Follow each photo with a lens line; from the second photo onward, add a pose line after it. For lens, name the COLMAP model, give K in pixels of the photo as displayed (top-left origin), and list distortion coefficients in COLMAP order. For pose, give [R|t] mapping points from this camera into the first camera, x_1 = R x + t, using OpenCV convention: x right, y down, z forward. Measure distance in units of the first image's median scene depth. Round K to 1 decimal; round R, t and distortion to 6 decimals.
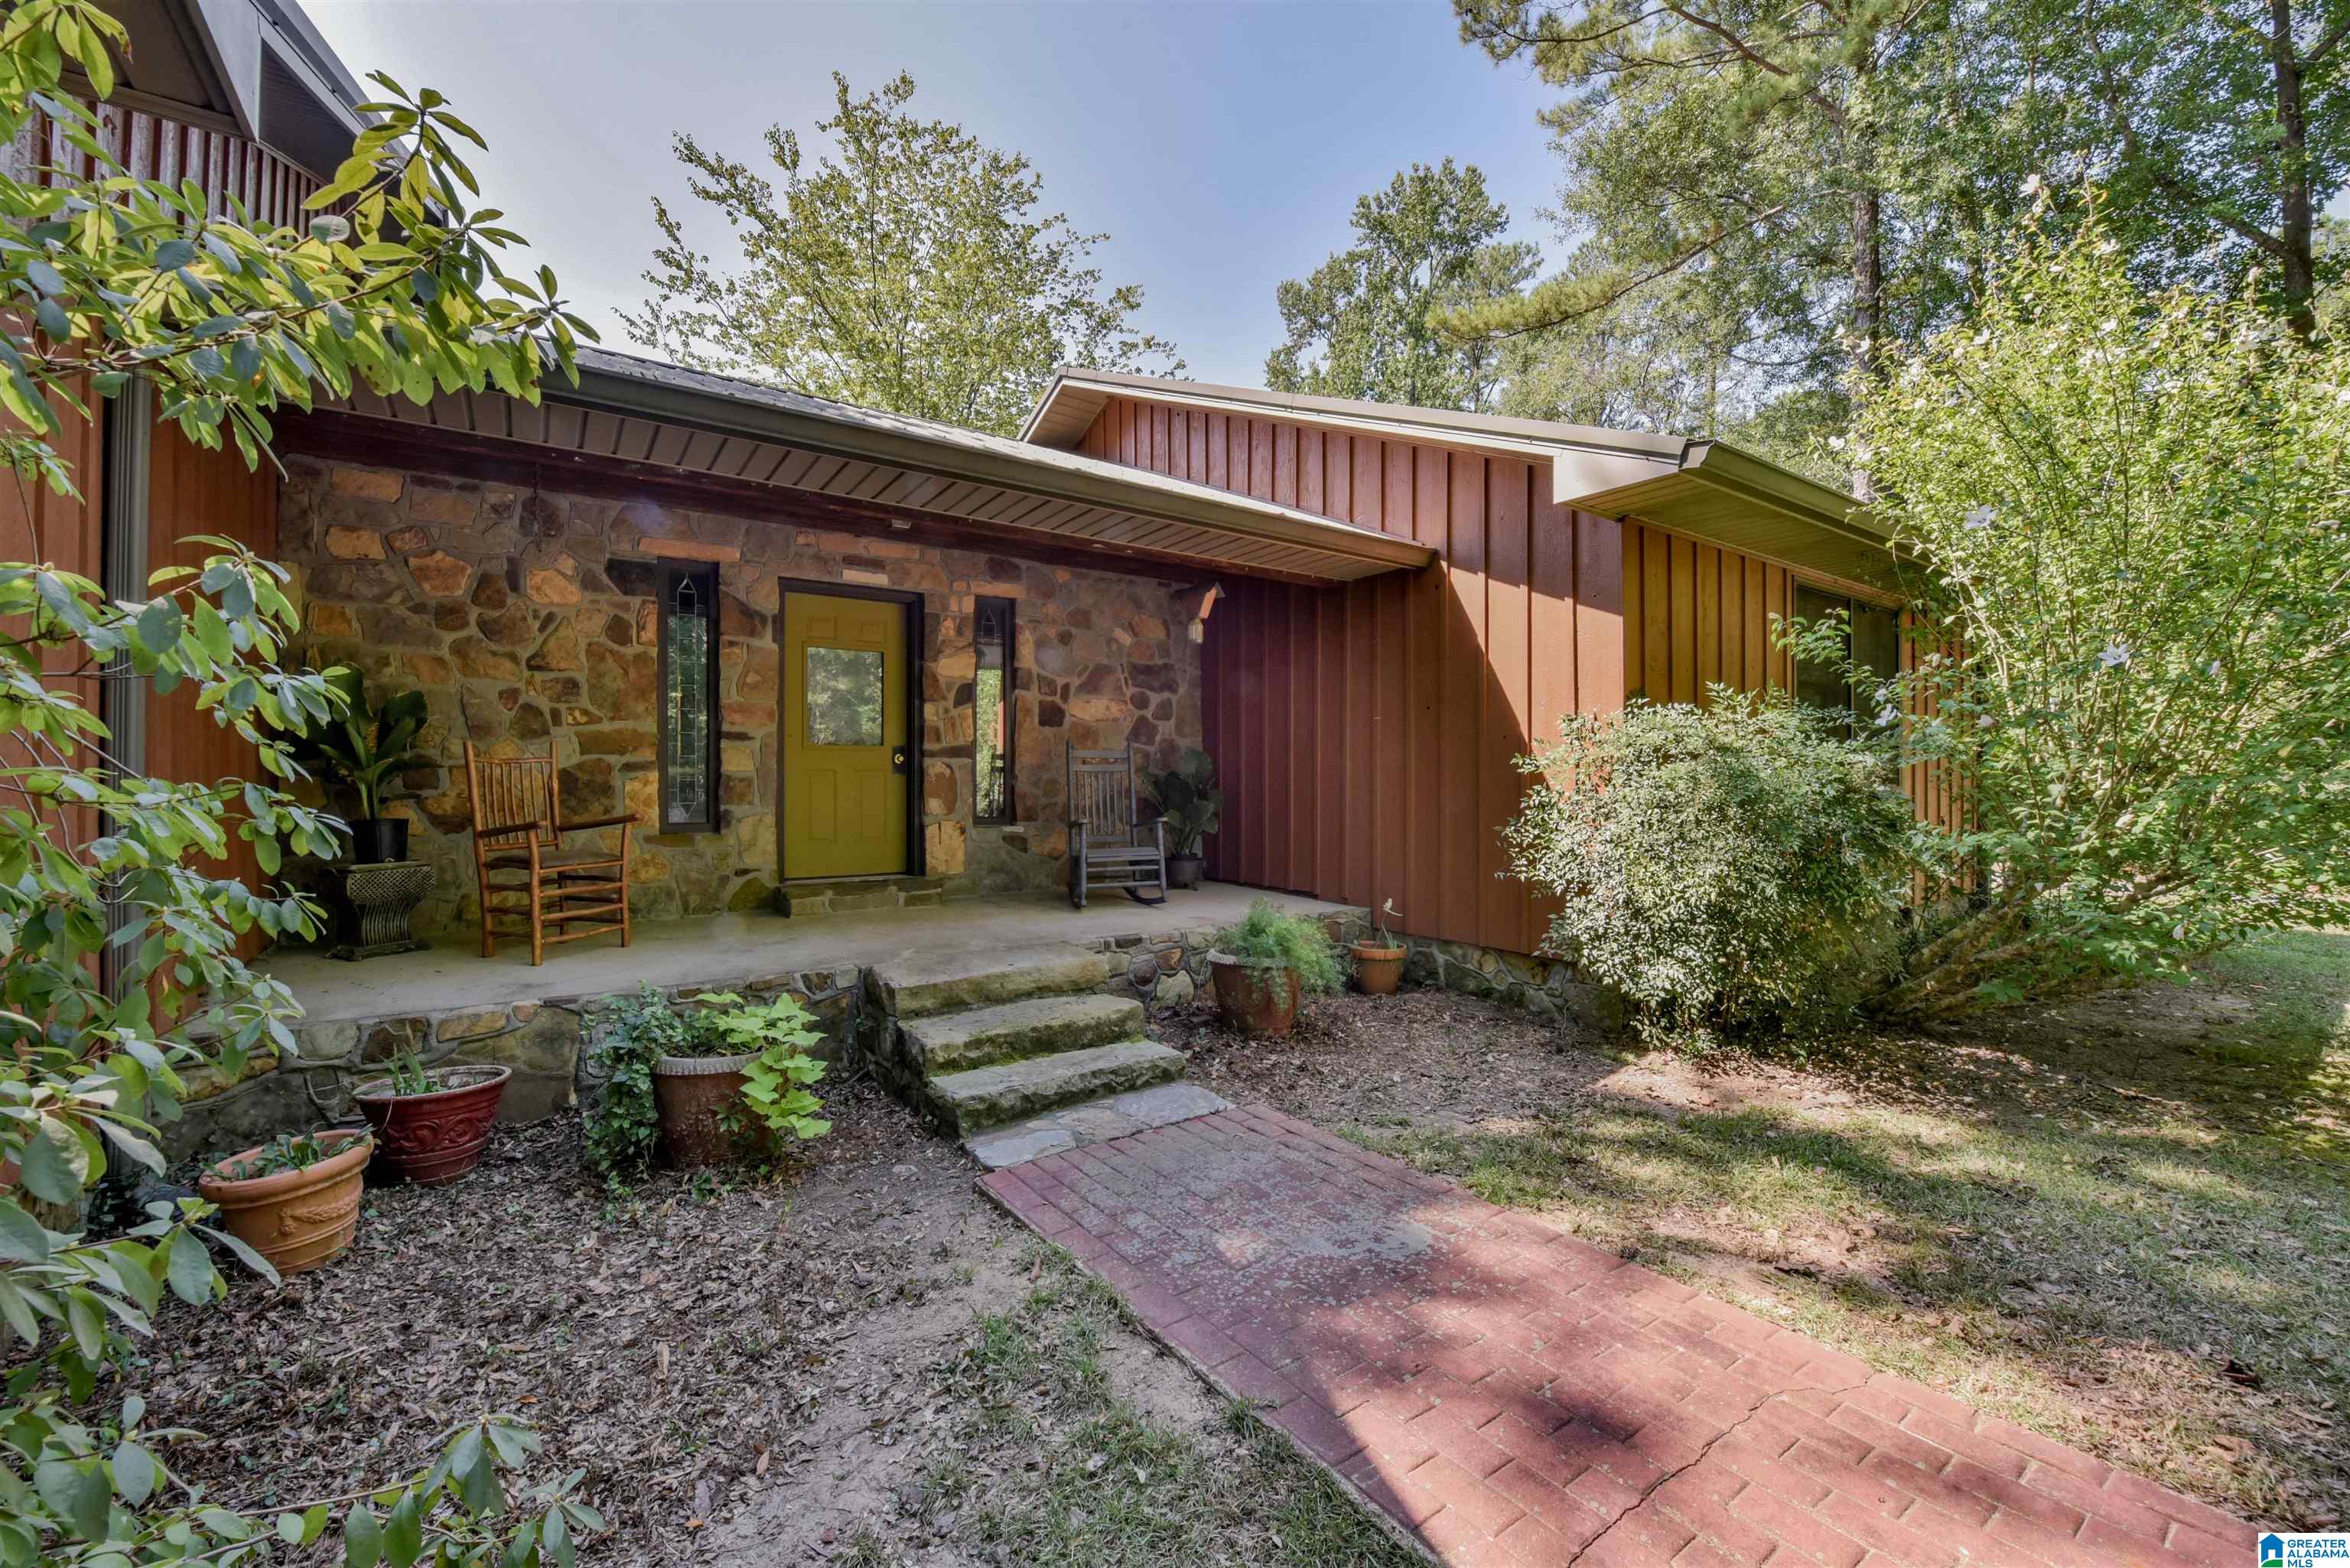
lens RADIAL K [[942.7, 0, 1178.3], [0, 942.7, 778.9], [0, 0, 1]] dist [-0.015401, -0.003080]
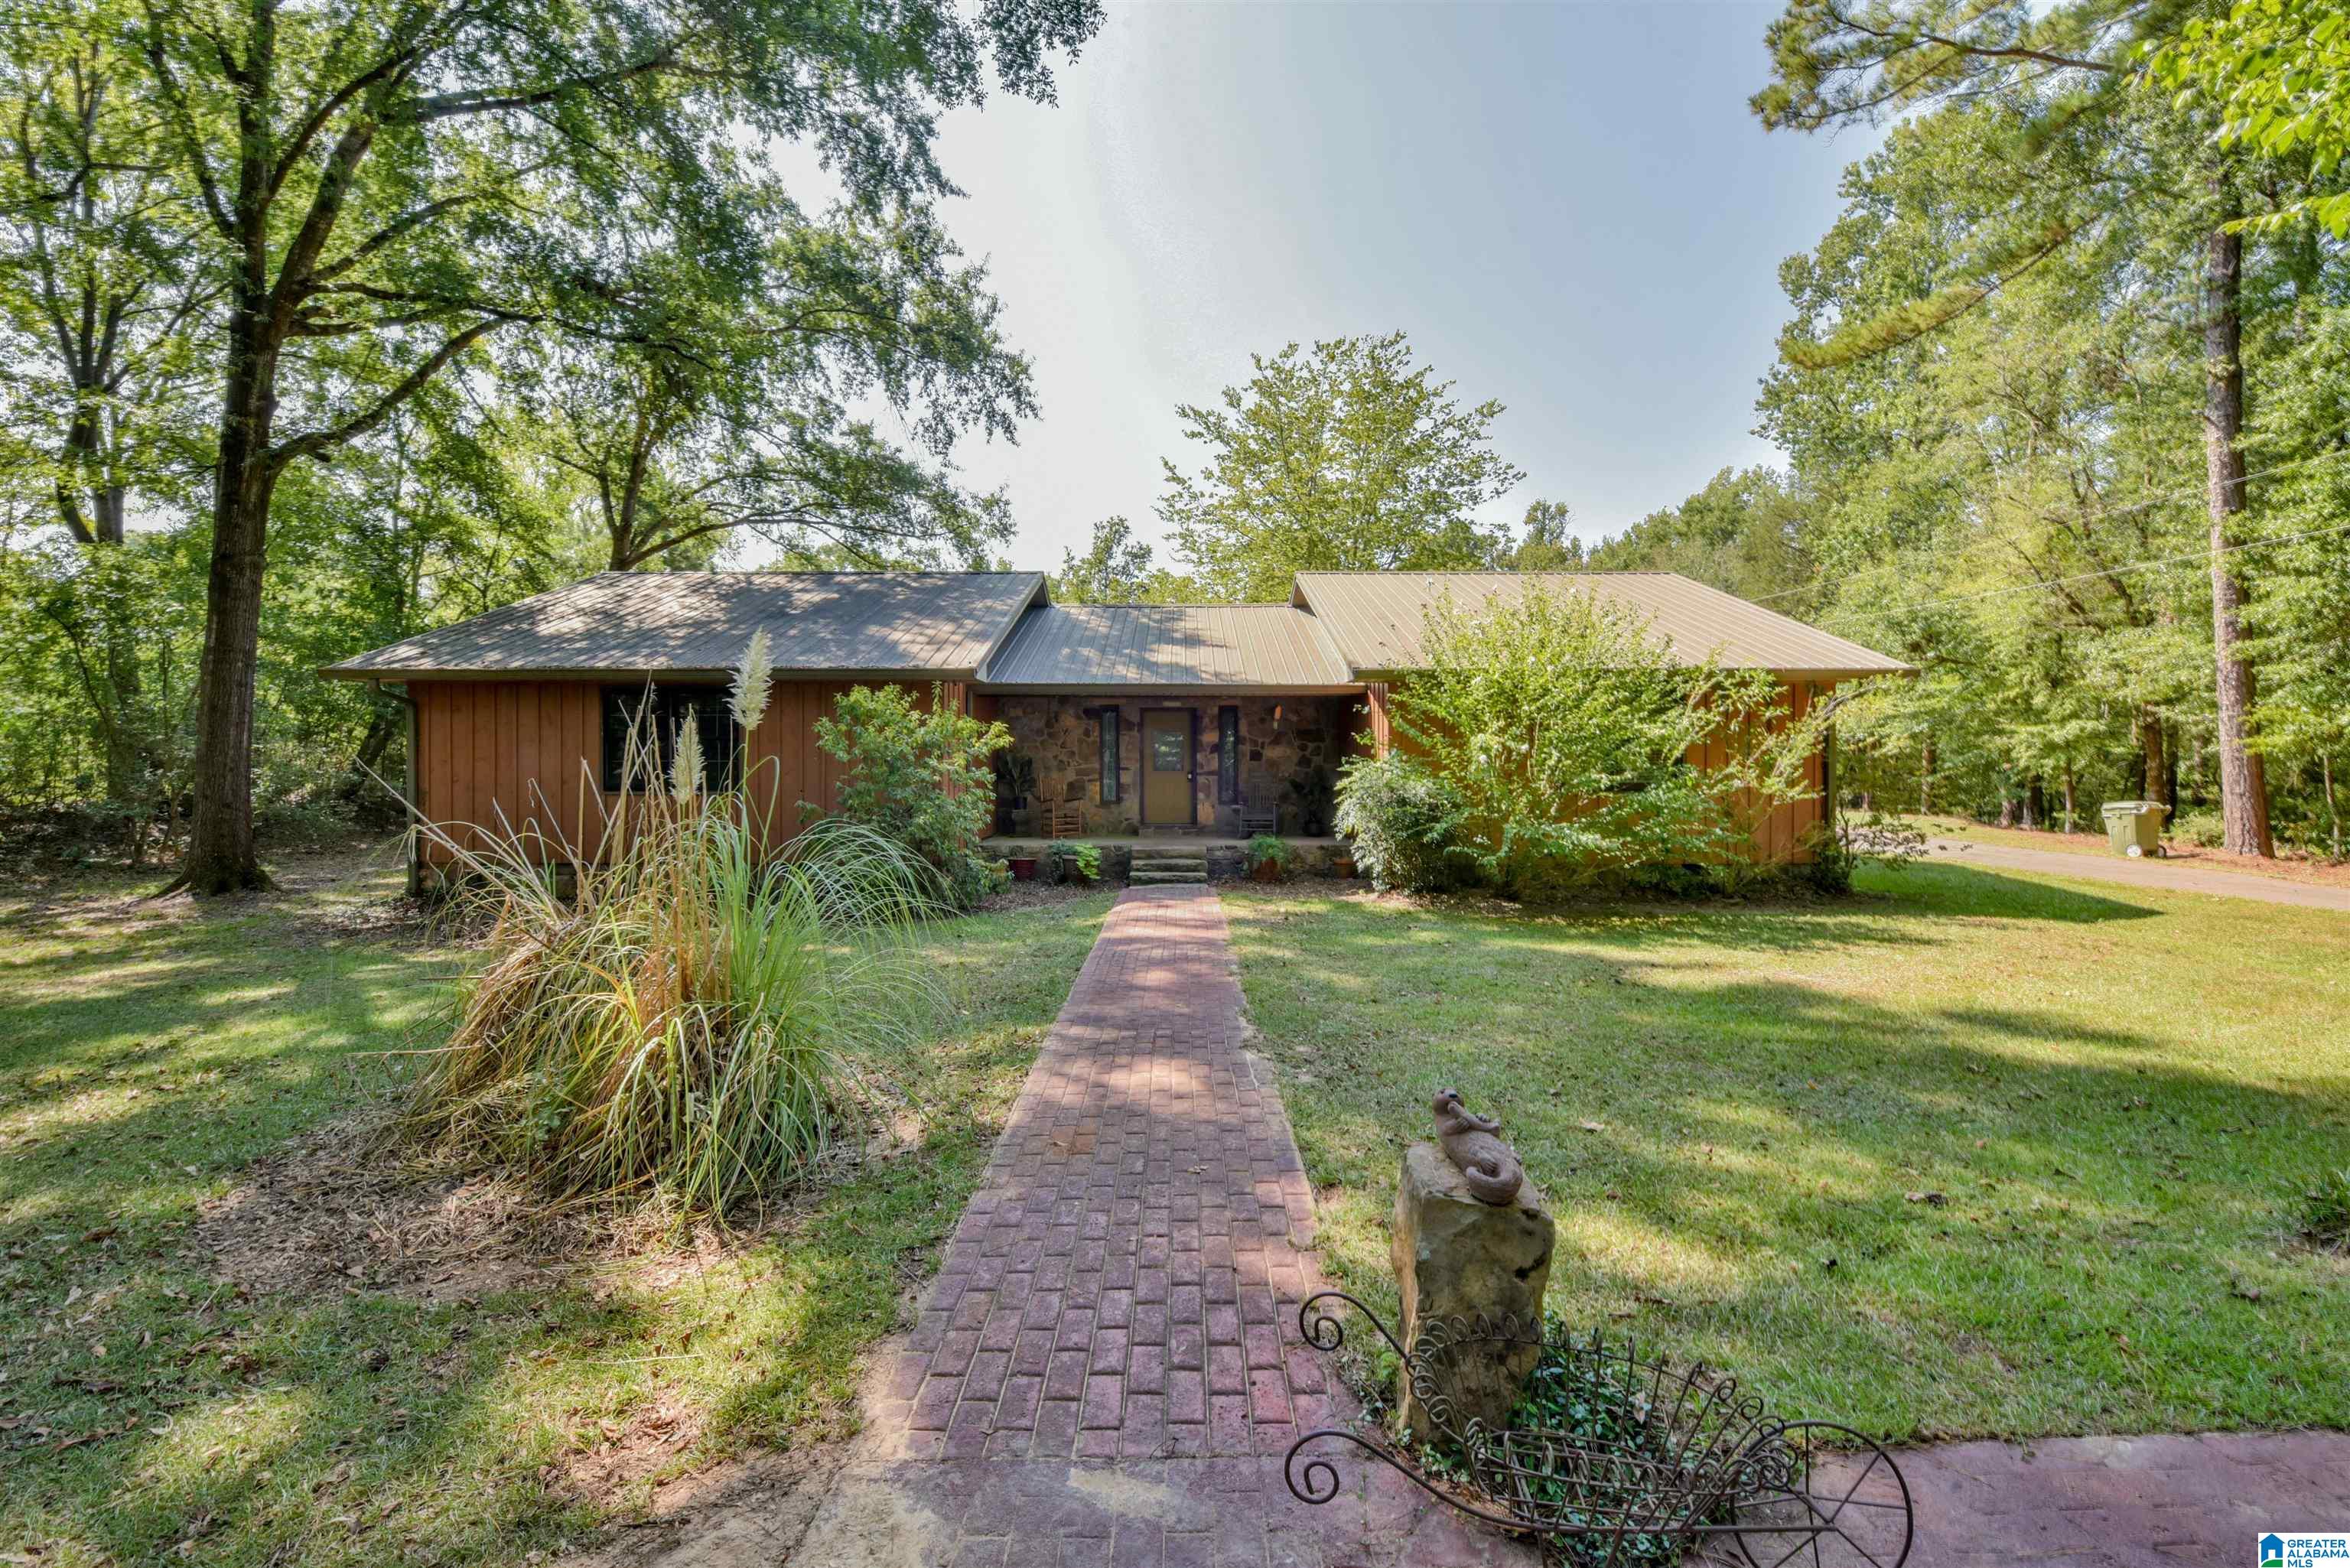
lens RADIAL K [[942.7, 0, 1178.3], [0, 942.7, 778.9], [0, 0, 1]] dist [-0.015401, -0.003080]
pose [[0.822057, 0.000330, -0.569405, 0.442621], [0.002171, 0.999991, 0.003715, -0.009632], [0.569401, -0.004290, 0.822049, -0.419548]]
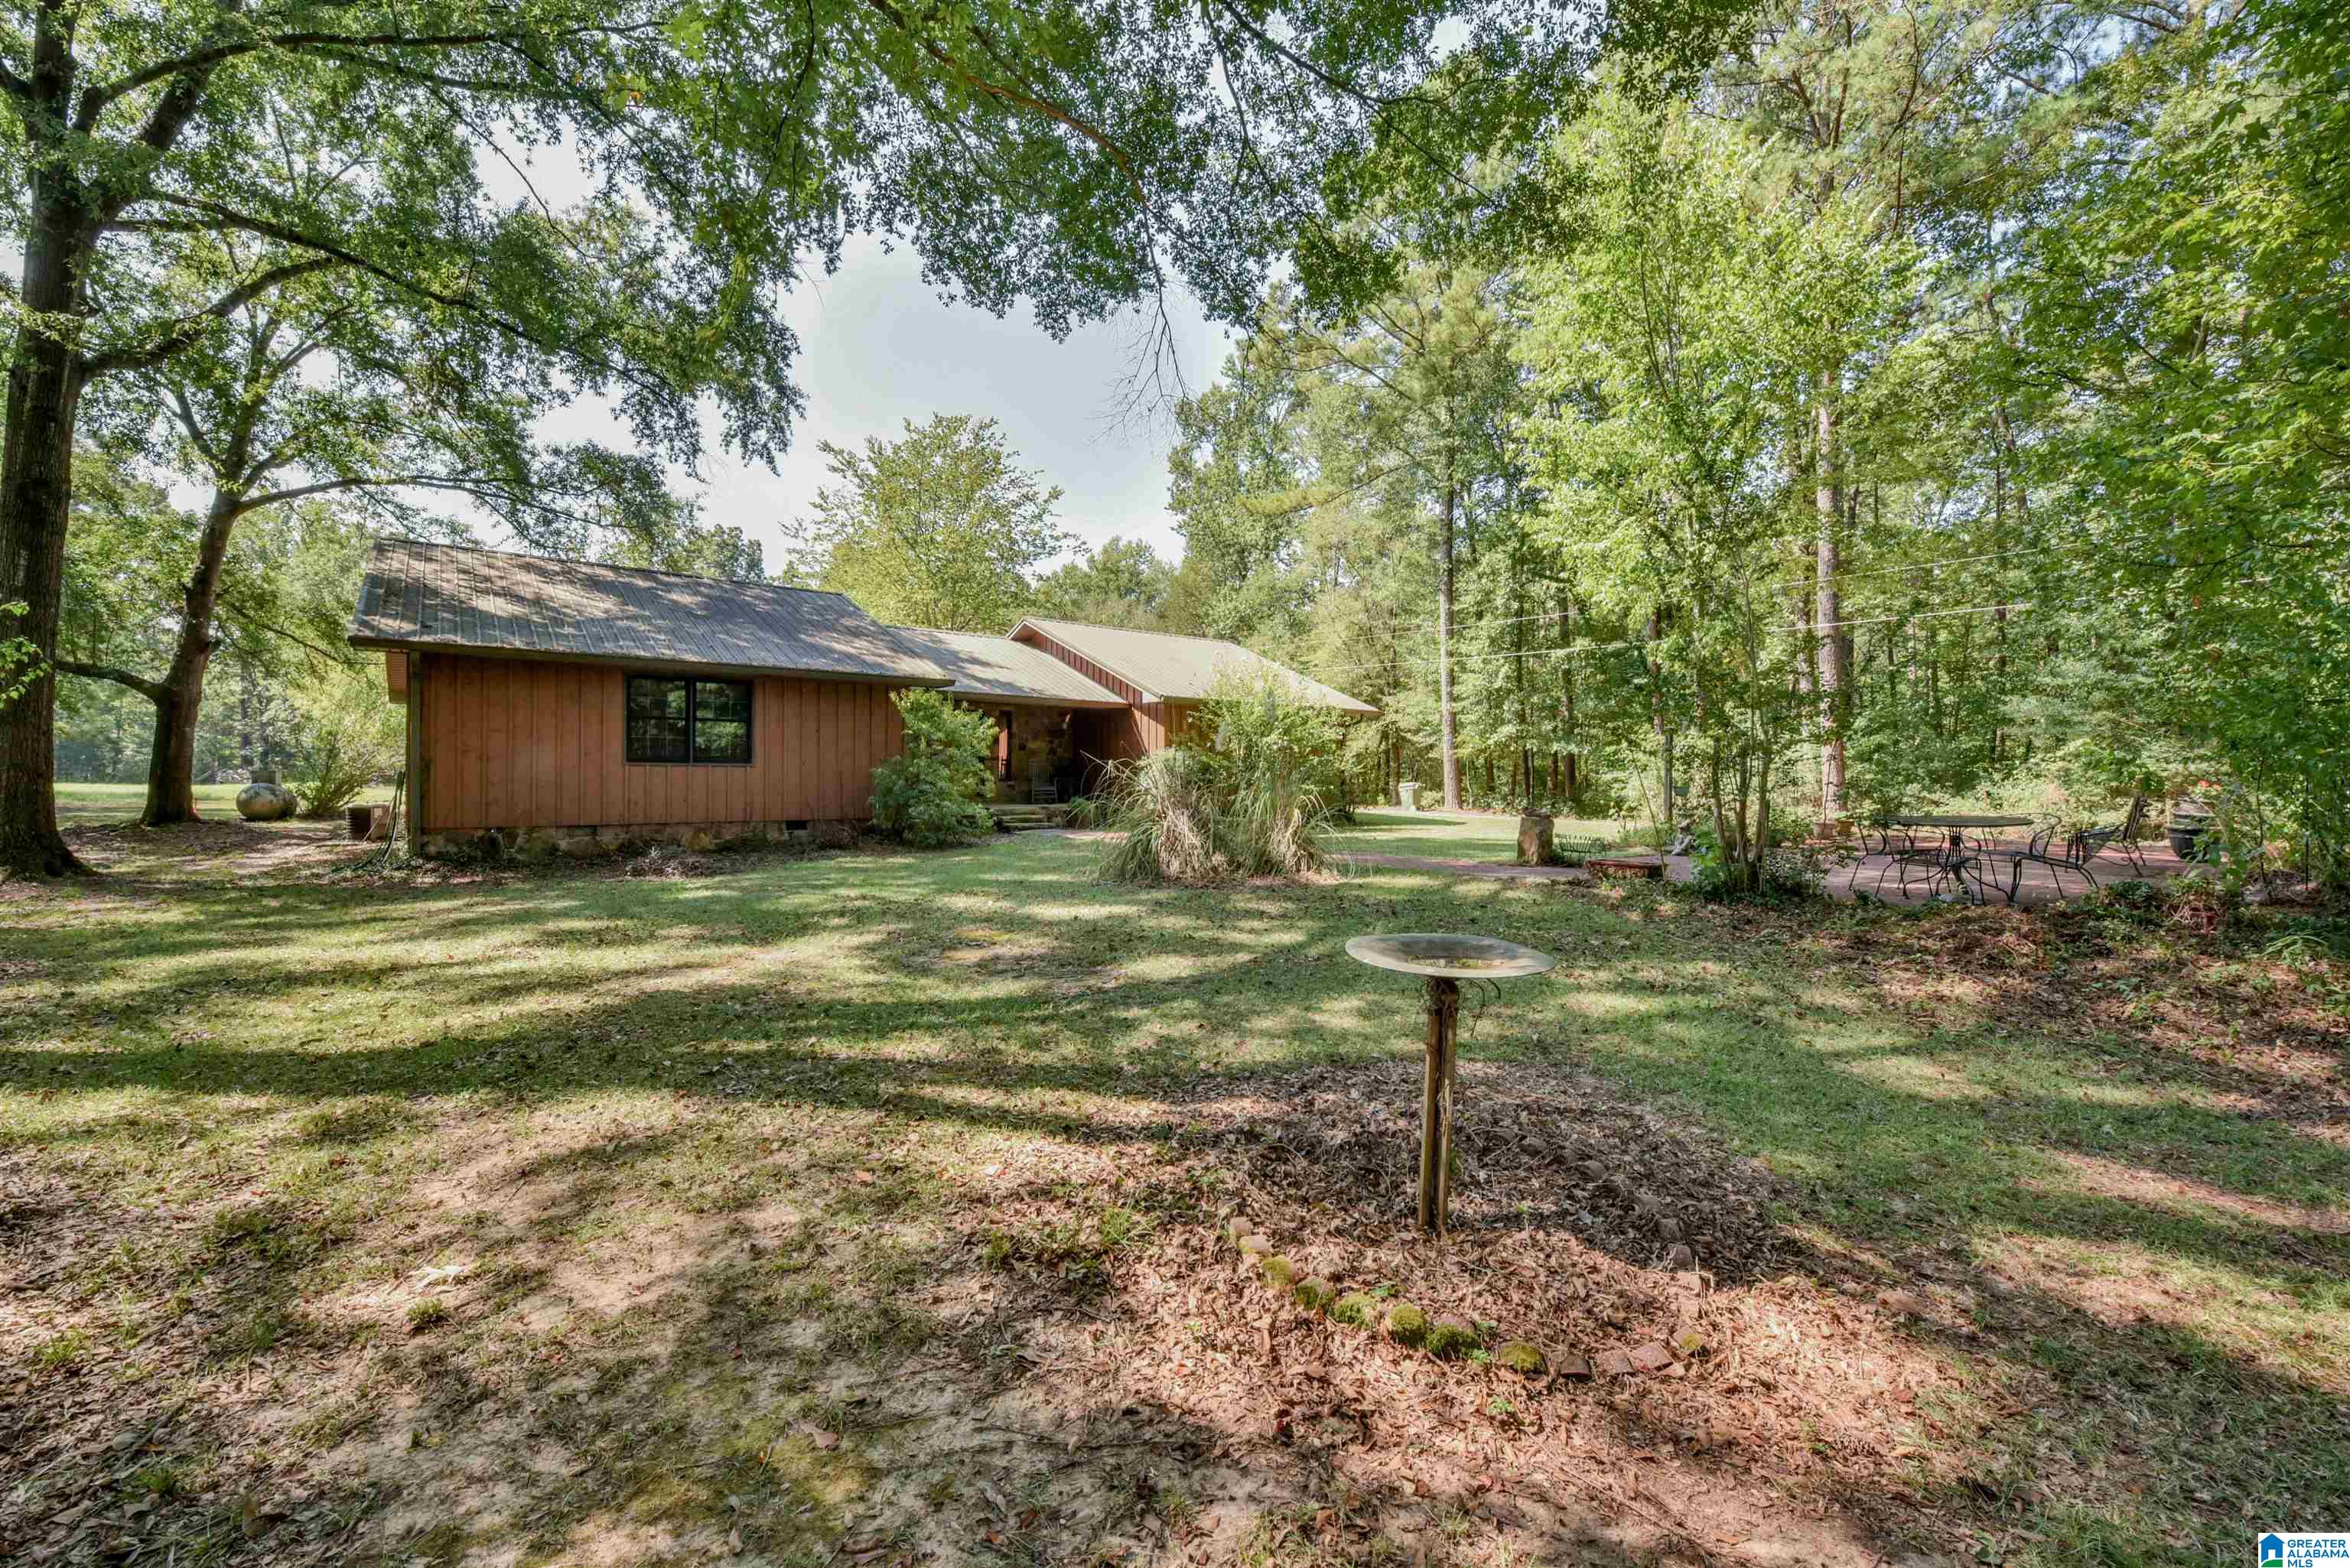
lens RADIAL K [[942.7, 0, 1178.3], [0, 942.7, 778.9], [0, 0, 1]] dist [-0.015401, -0.003080]
pose [[0.998001, 0.001121, 0.063191, 0.085062], [-0.000985, 0.999997, -0.002185, 0.021319], [-0.063194, 0.002118, 0.997999, -0.988147]]
